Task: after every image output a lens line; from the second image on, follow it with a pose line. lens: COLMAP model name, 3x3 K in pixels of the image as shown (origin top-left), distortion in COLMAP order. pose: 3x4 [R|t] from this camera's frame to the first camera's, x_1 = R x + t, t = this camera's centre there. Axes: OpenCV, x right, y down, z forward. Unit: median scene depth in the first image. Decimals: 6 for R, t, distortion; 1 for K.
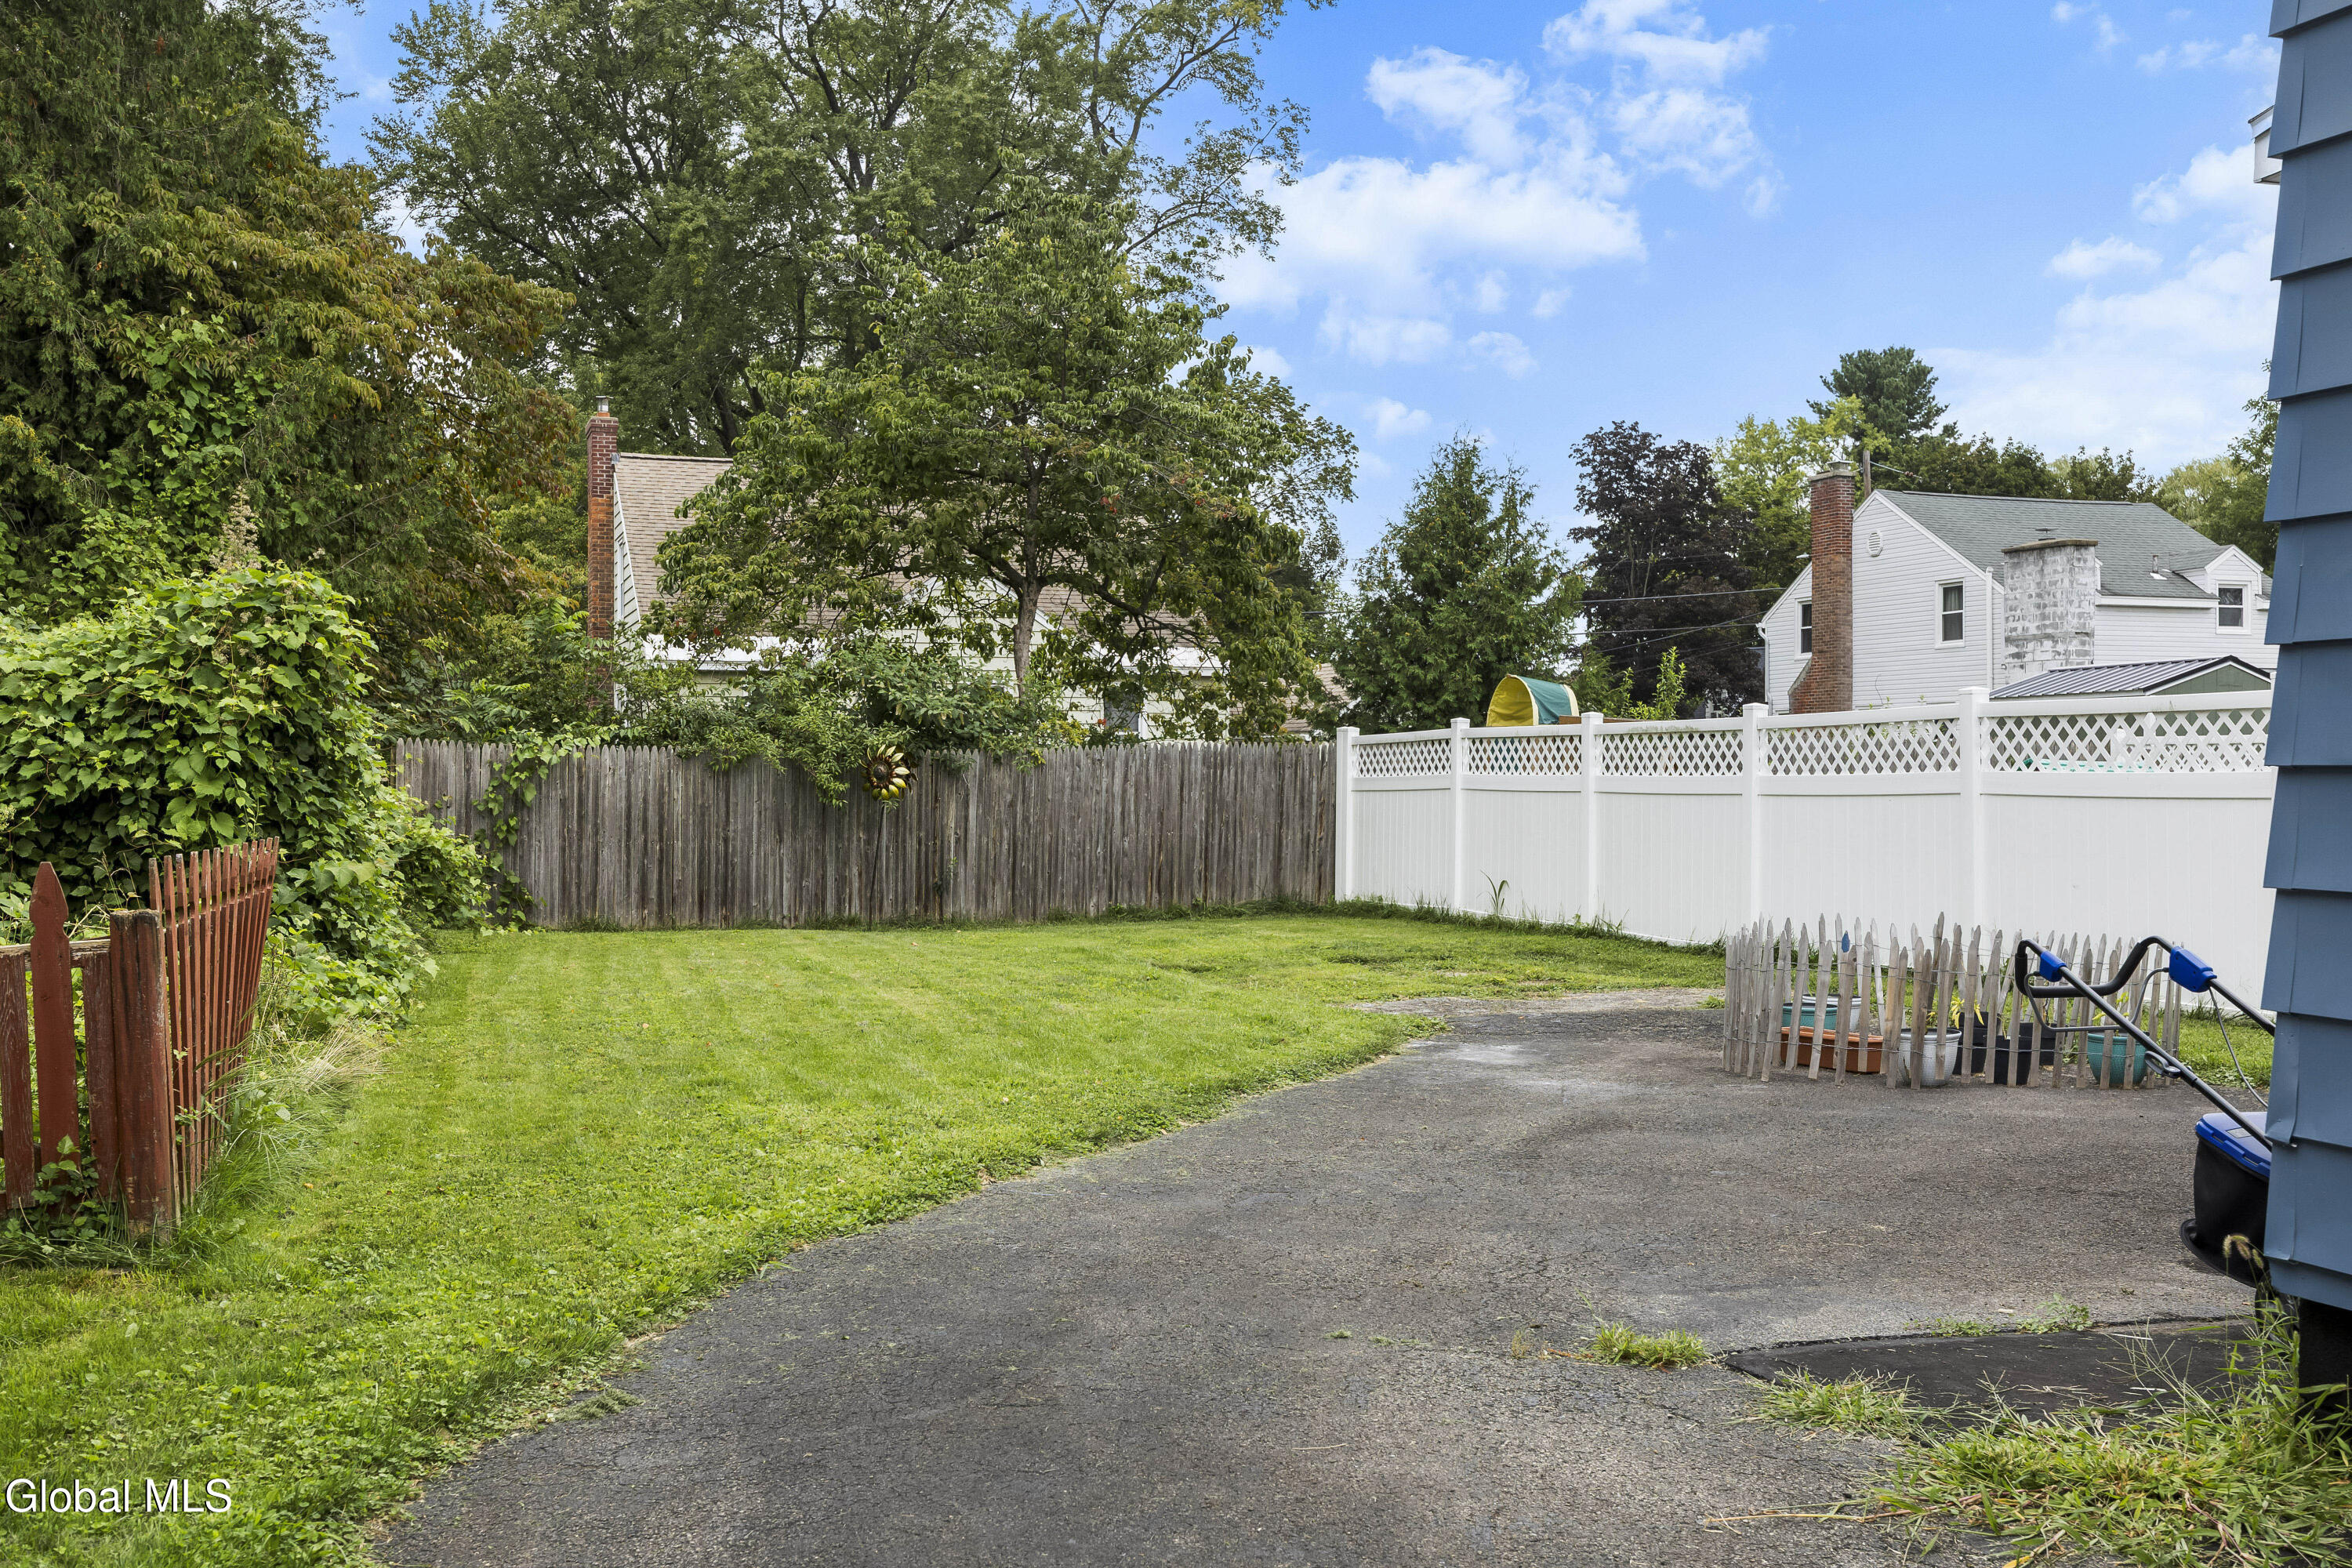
lens RADIAL K [[2309.5, 0, 1115.8], [0, 2309.5, 750.9], [0, 0, 1]] dist [-0.028770, 0.000000]
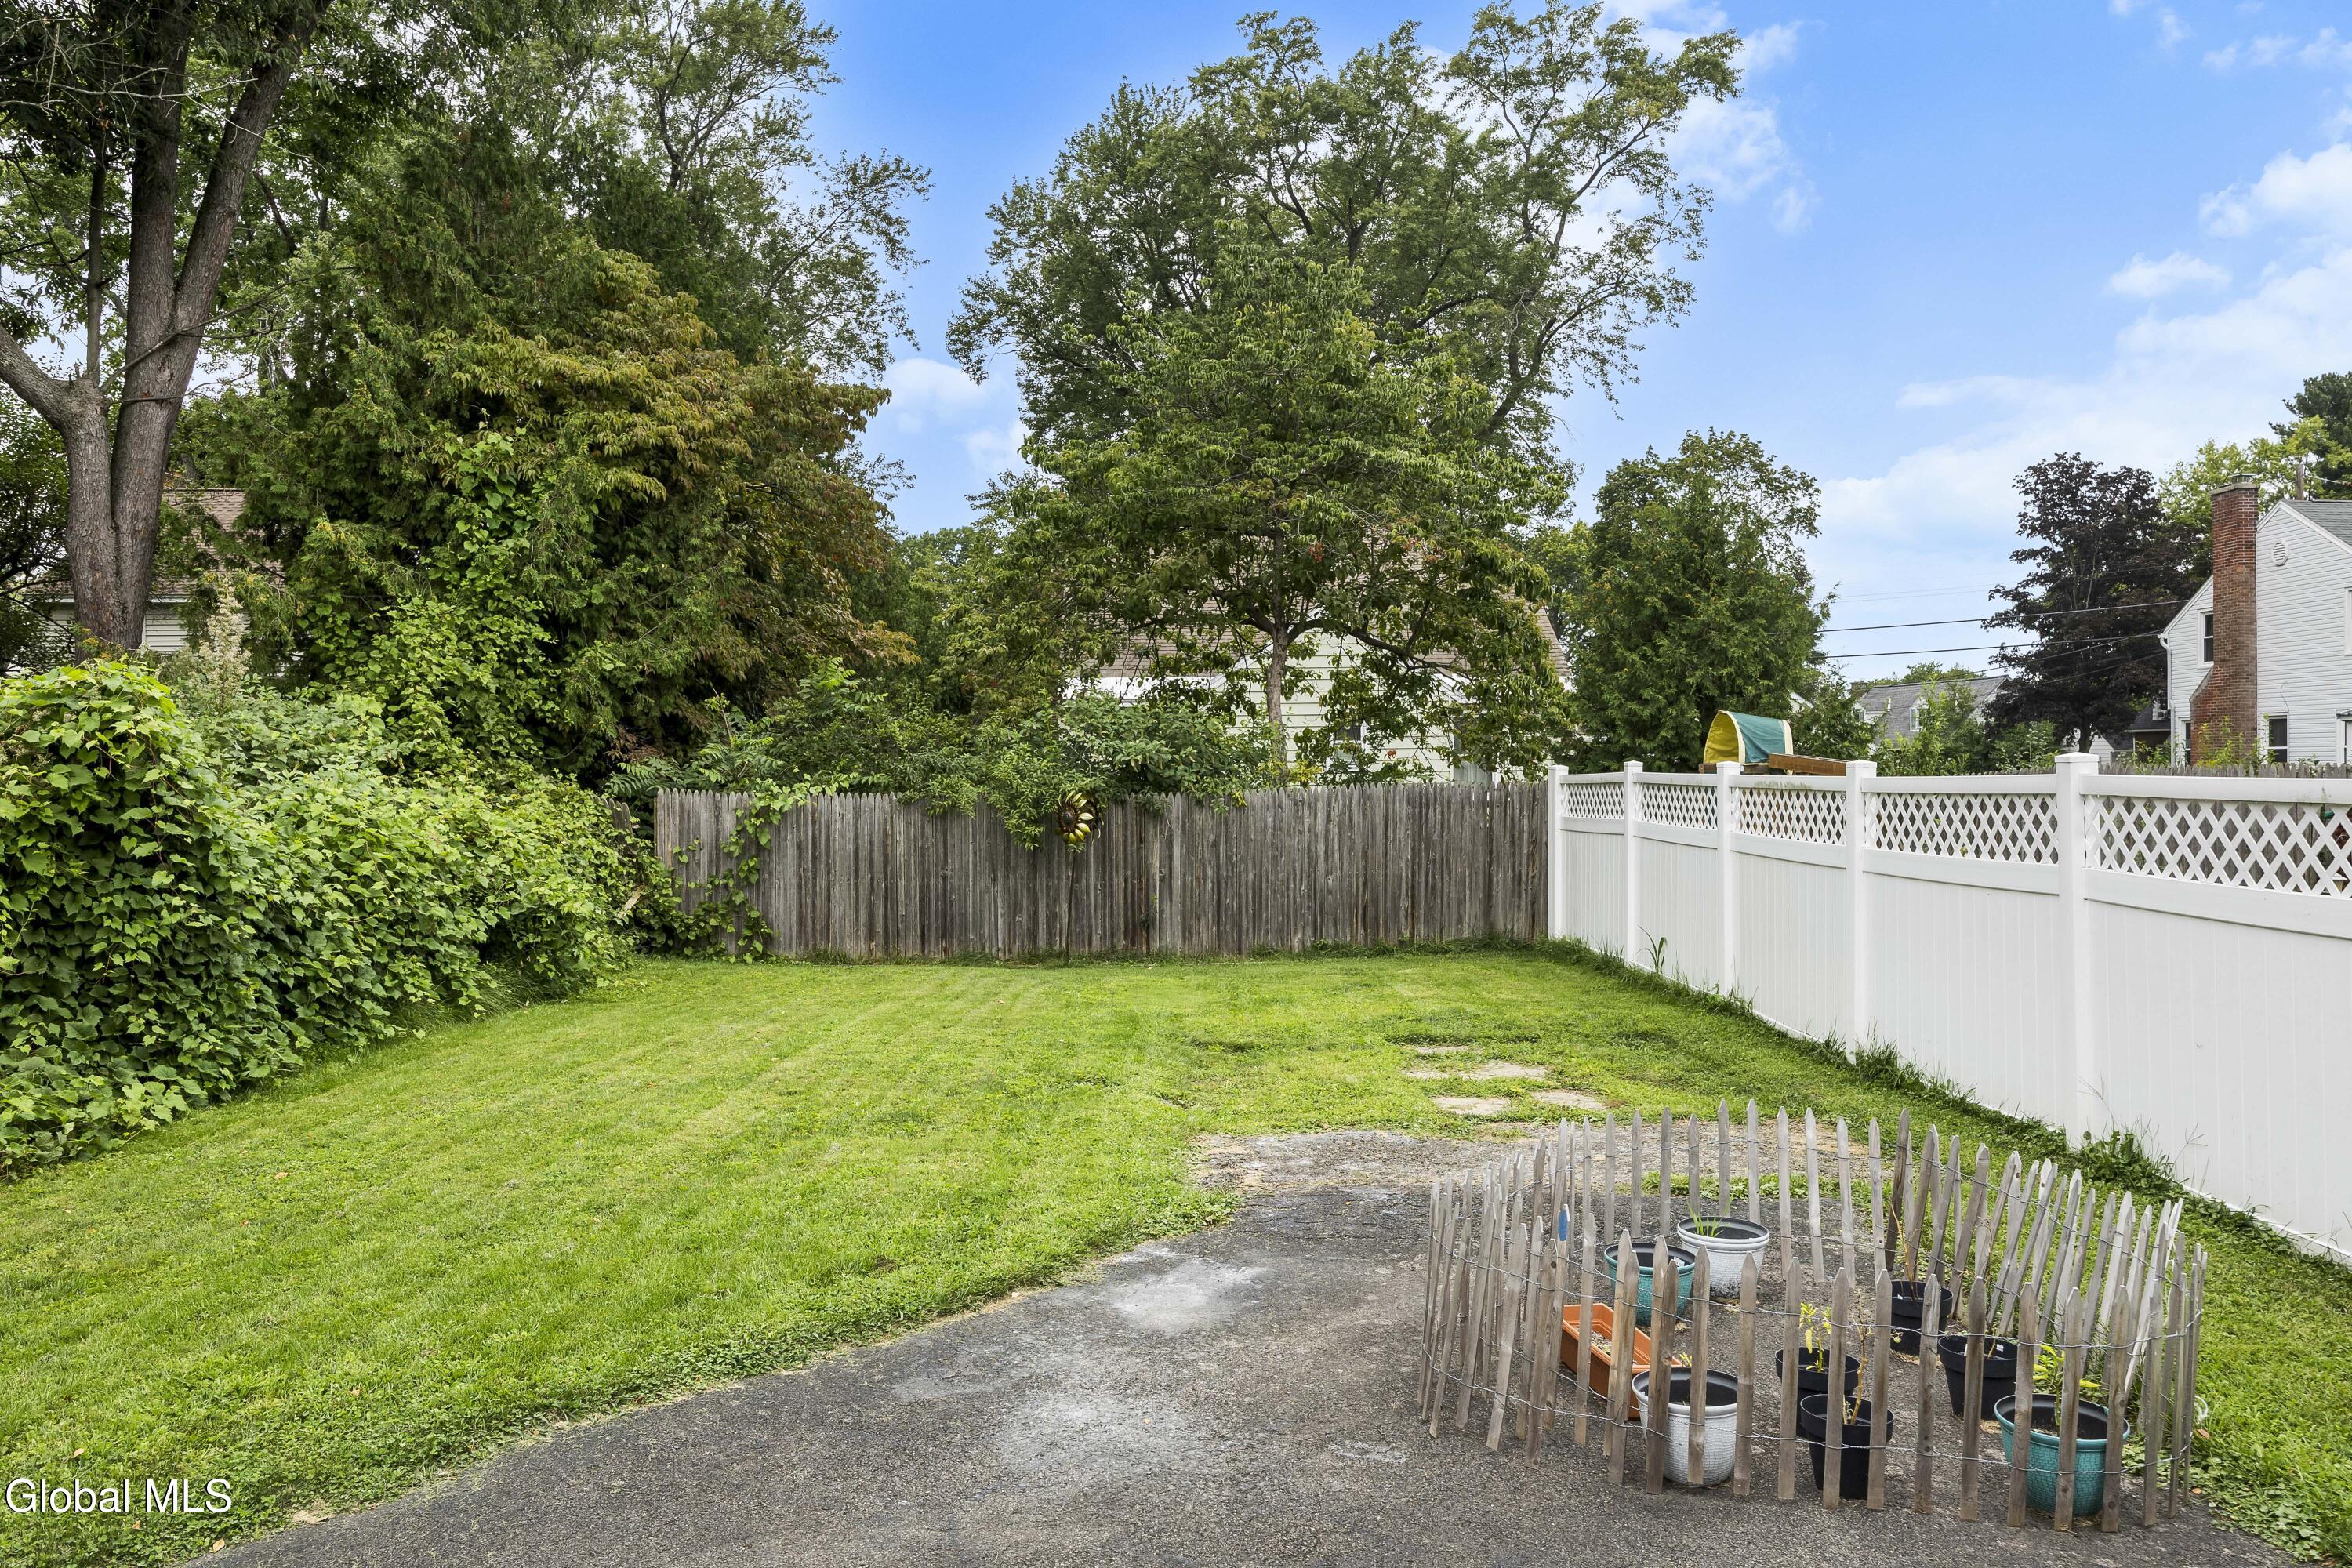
lens RADIAL K [[1720.7, 0, 1142.6], [0, 1720.7, 764.7], [0, 0, 1]] dist [-0.020377, 0.011947]
pose [[0.951419, -0.009583, -0.307750, 0.158740], [0.013311, 0.999861, 0.010018, -0.020486], [0.307611, -0.013627, 0.951415, 0.239199]]
